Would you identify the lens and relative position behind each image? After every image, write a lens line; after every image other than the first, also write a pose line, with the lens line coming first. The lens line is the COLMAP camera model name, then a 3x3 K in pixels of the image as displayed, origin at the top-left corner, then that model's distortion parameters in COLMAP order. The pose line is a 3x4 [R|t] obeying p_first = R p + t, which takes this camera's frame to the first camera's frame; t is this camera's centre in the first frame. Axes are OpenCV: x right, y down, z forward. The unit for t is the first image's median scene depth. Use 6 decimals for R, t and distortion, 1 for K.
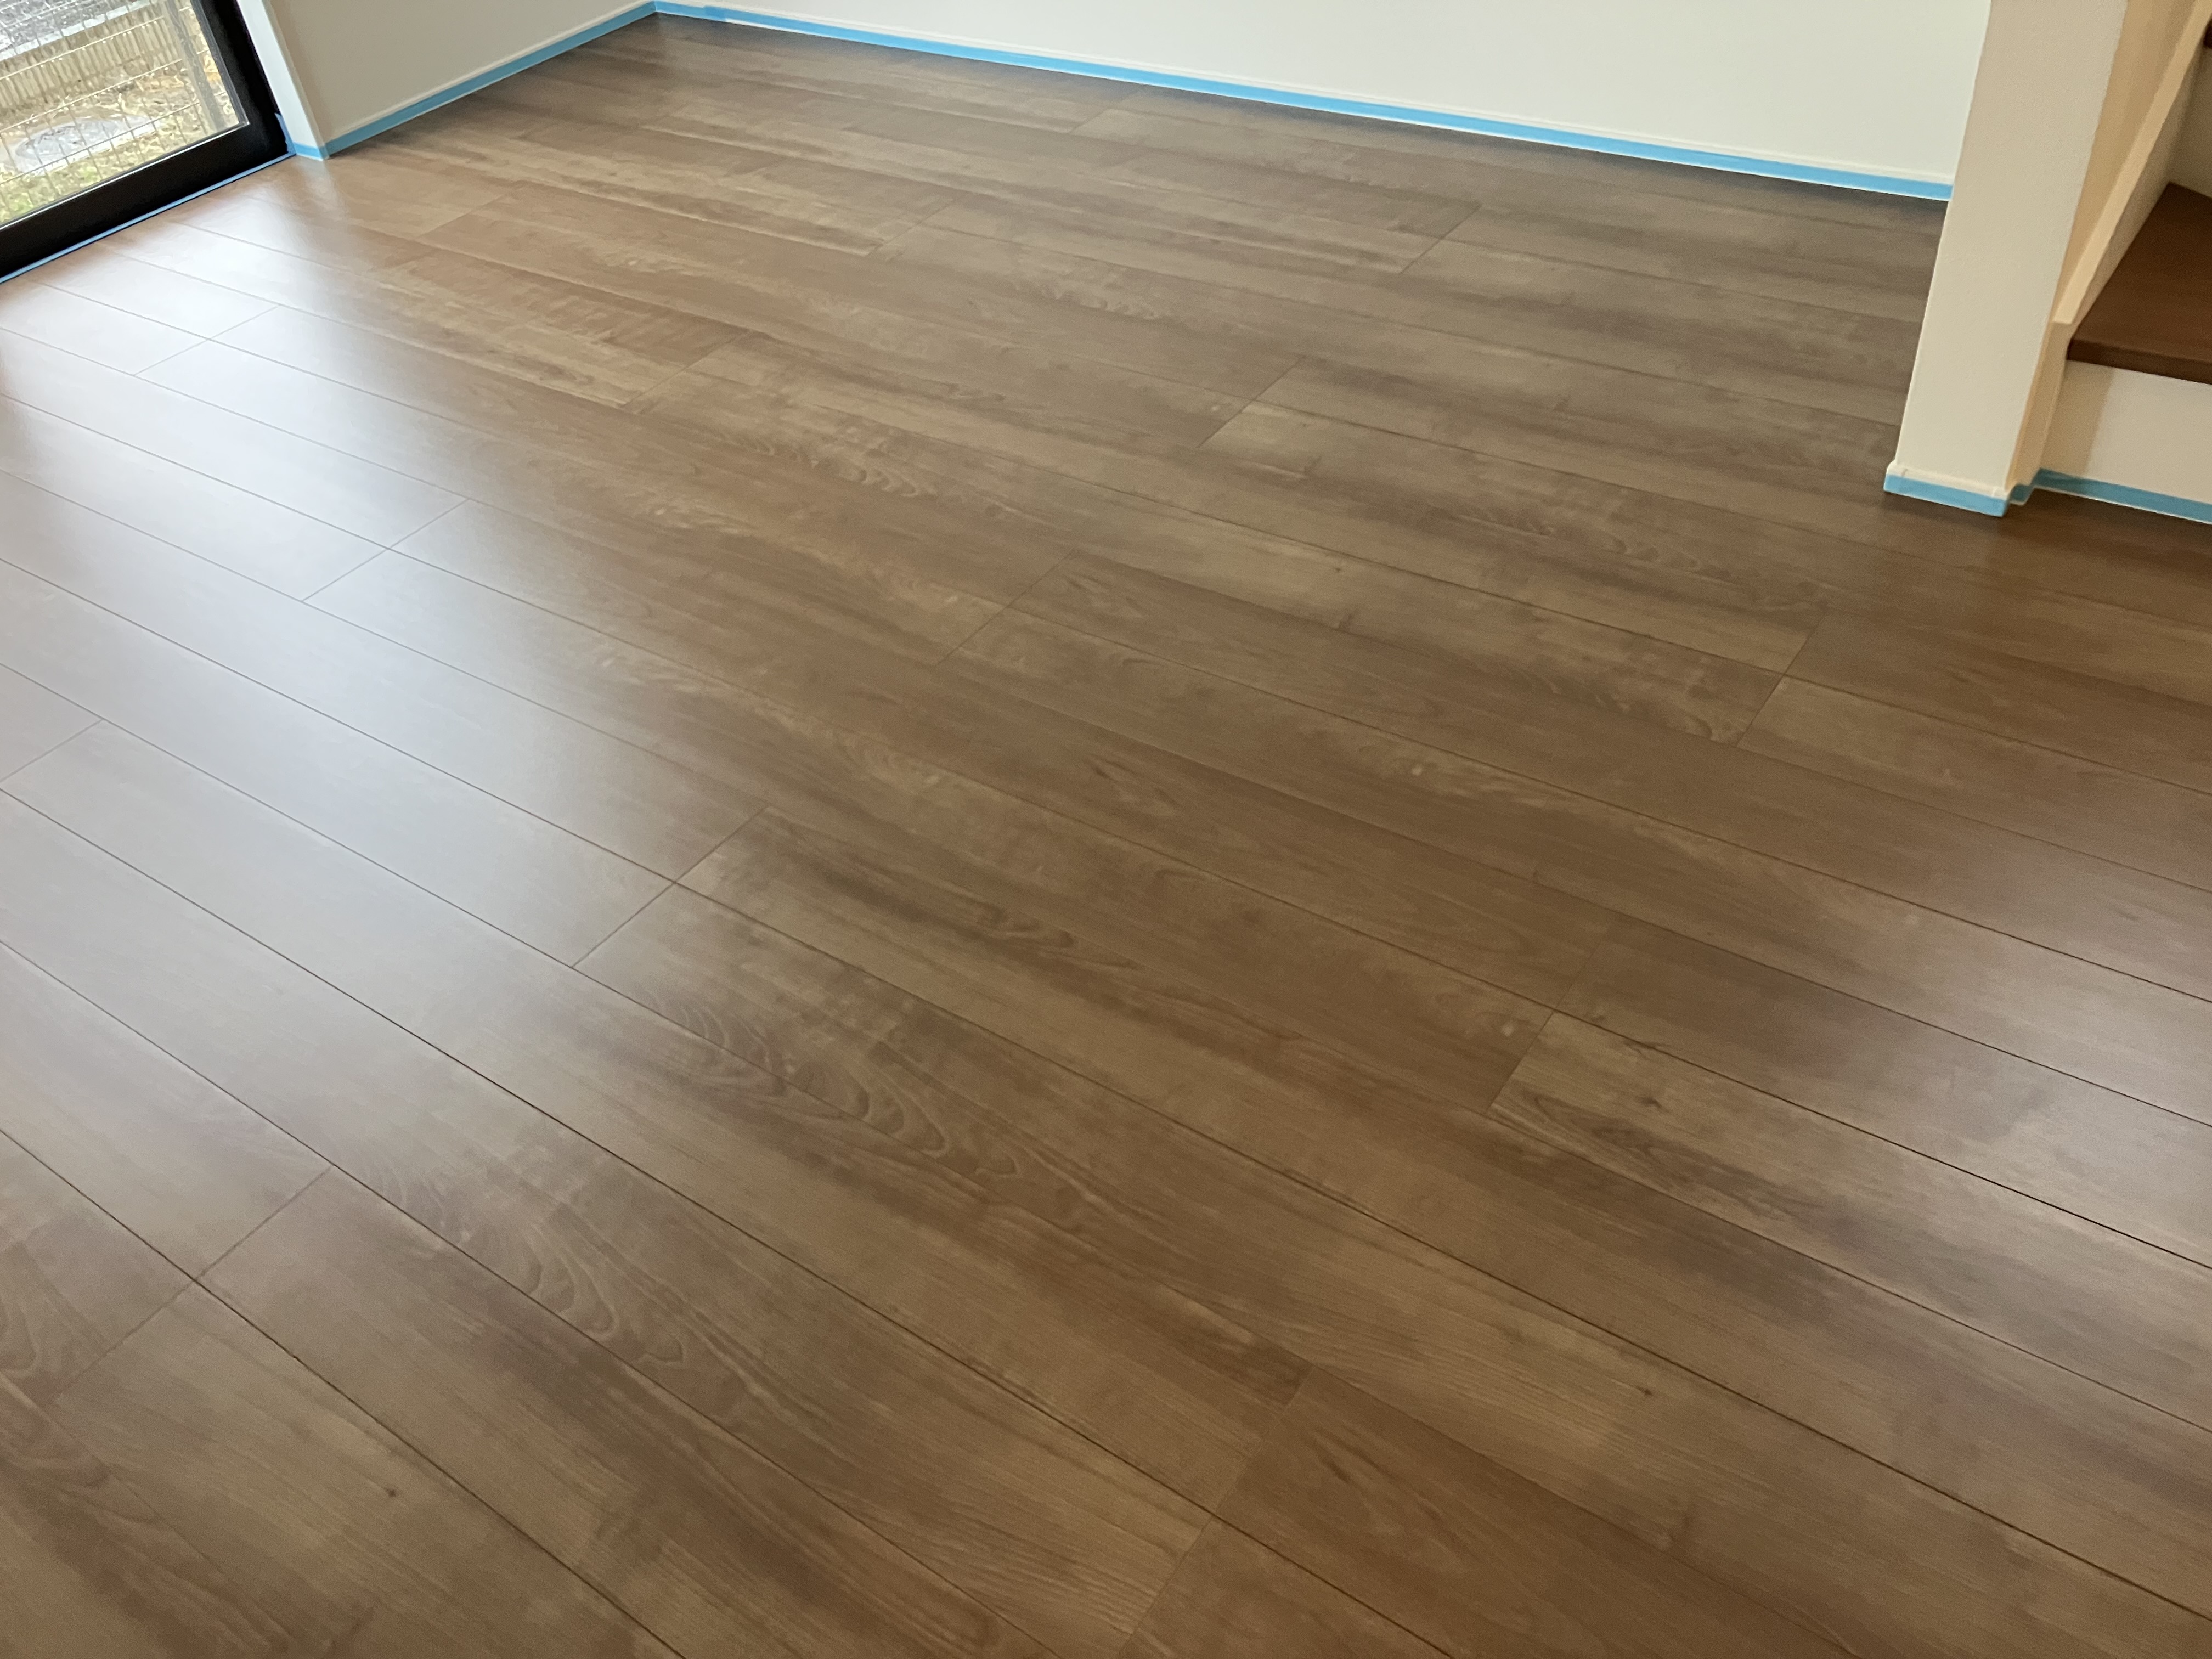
lens RADIAL K [[1836.6, 0, 1106.0], [0, 1836.6, 829.5], [0, 0, 1]] dist [0.067762, -0.141595]
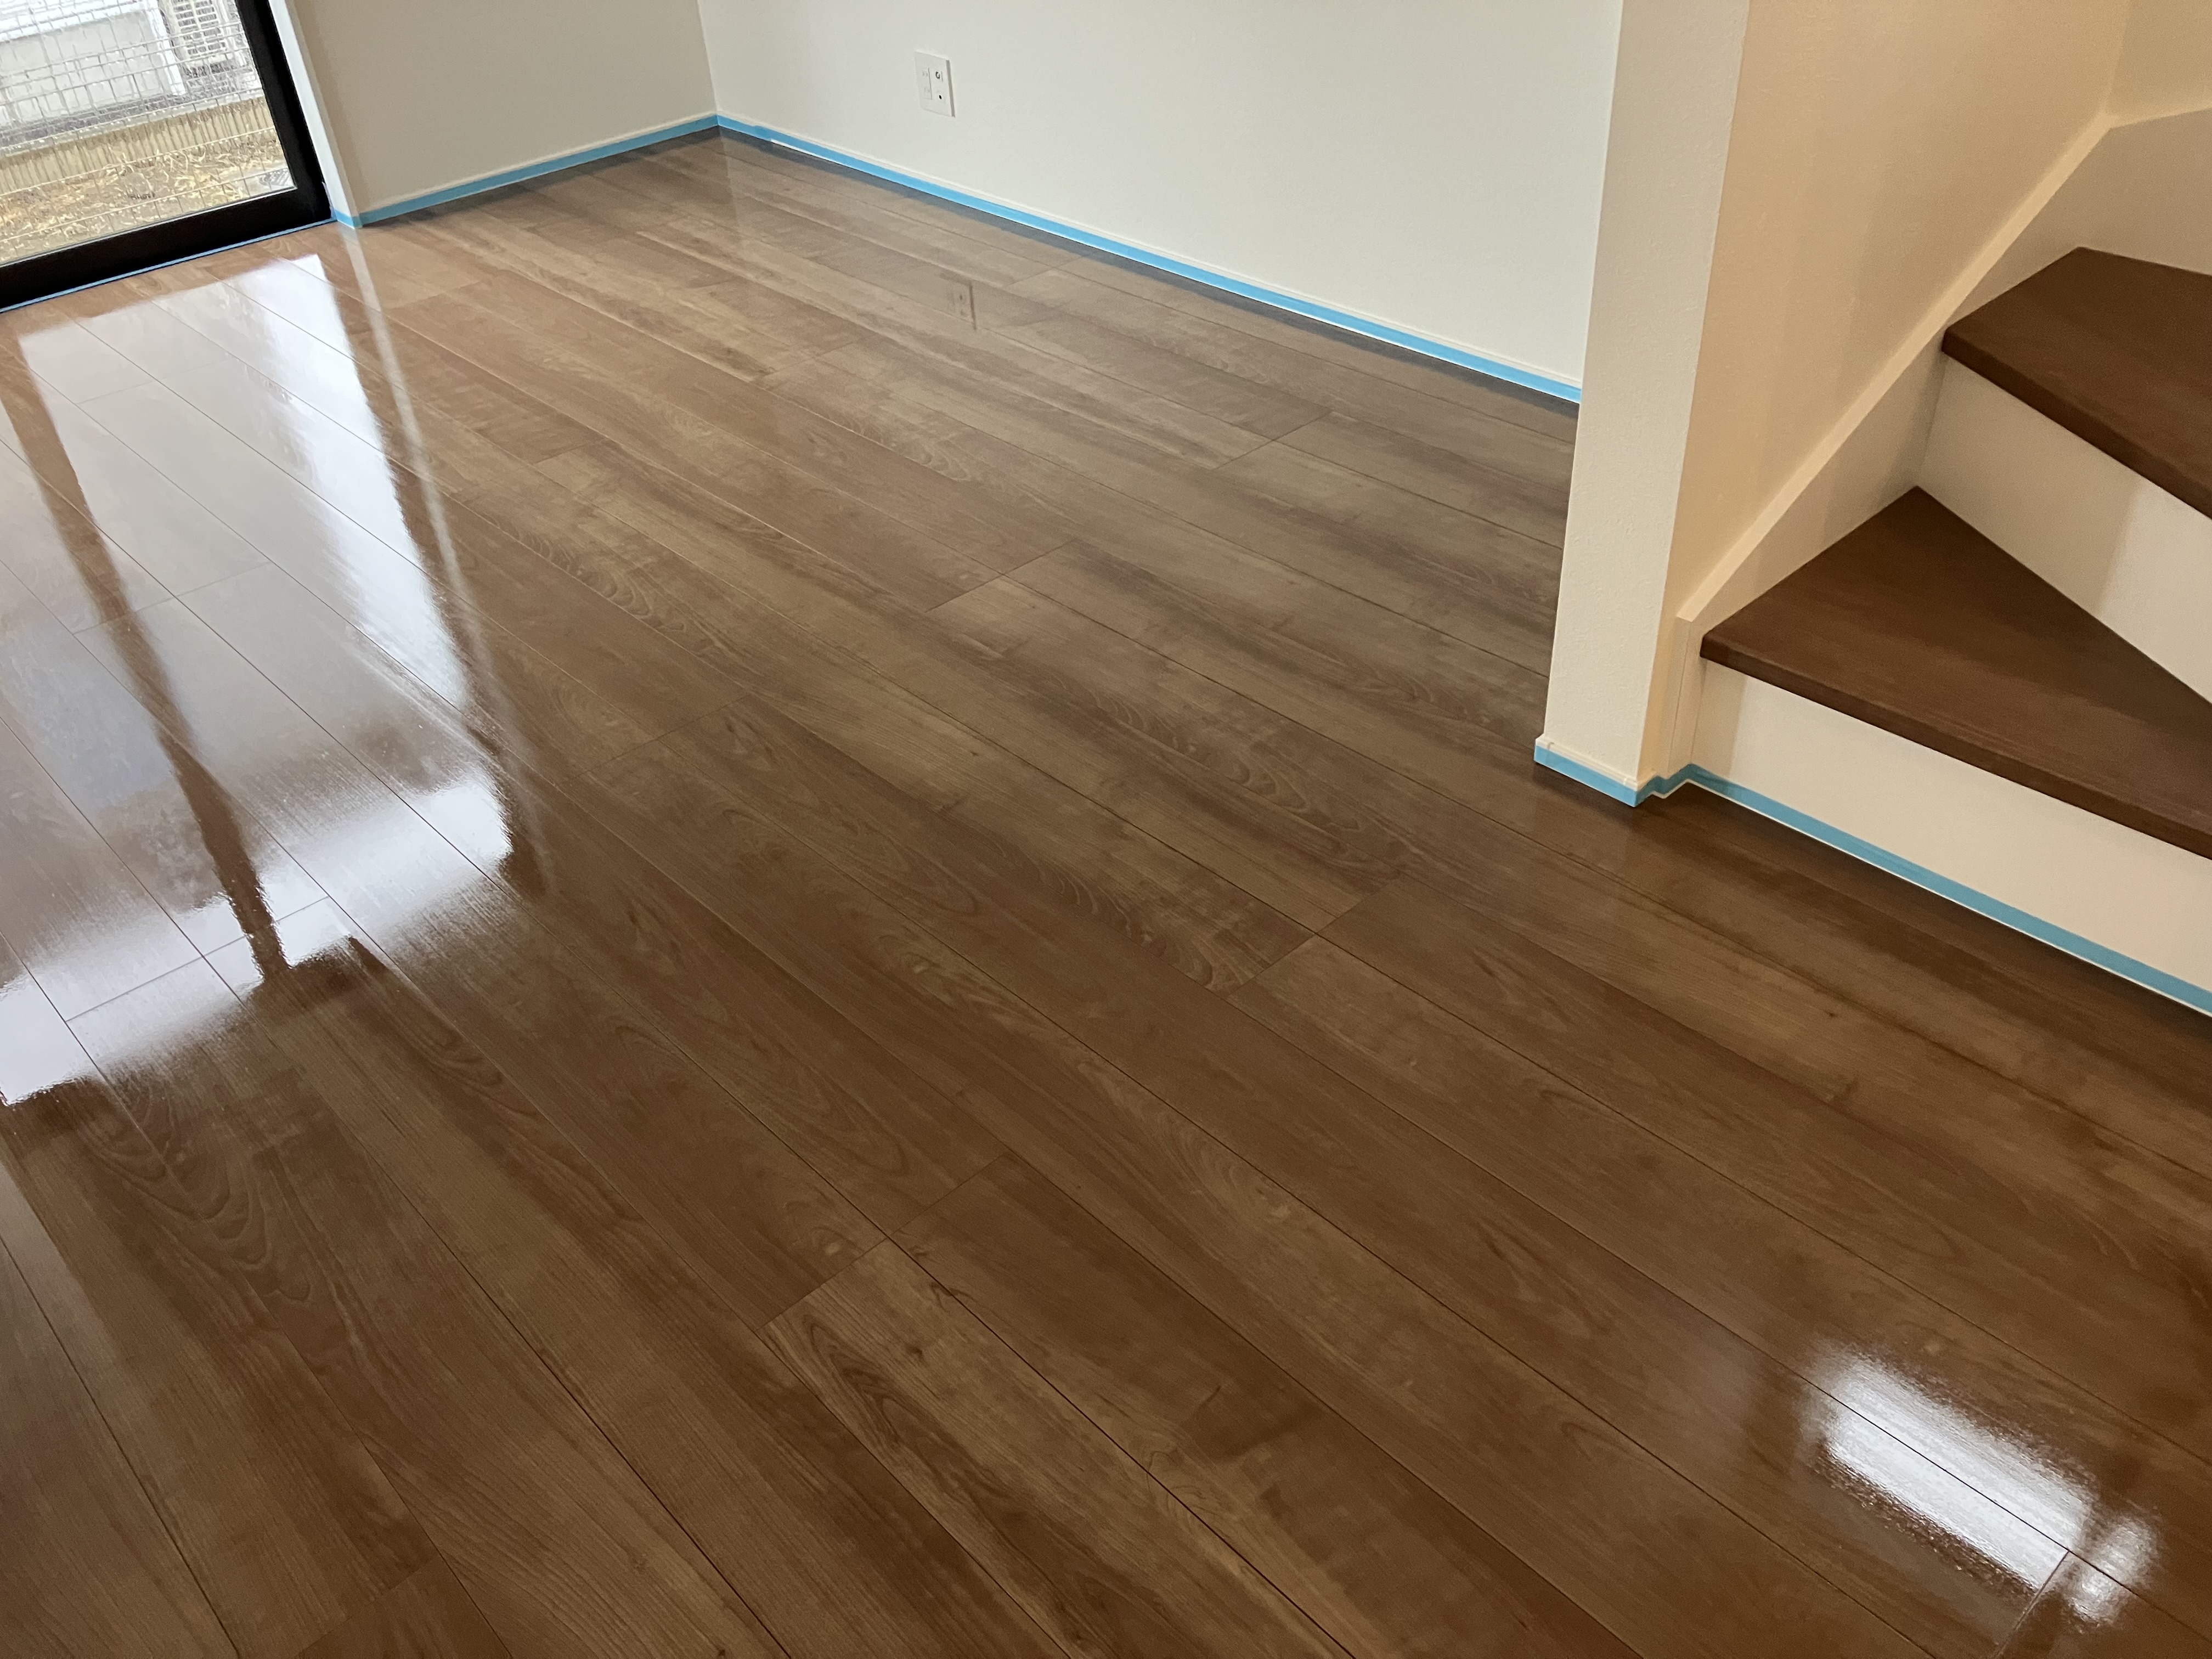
lens RADIAL K [[1828.8, 0, 1106.0], [0, 1828.8, 829.5], [0, 0, 1]] dist [0.107941, -0.258303]
pose [[0.978596, 0.157273, -0.132722, 0.288702], [-0.164518, 0.985327, -0.045442, -0.057867], [0.123628, 0.066305, 0.990111, 0.019031]]
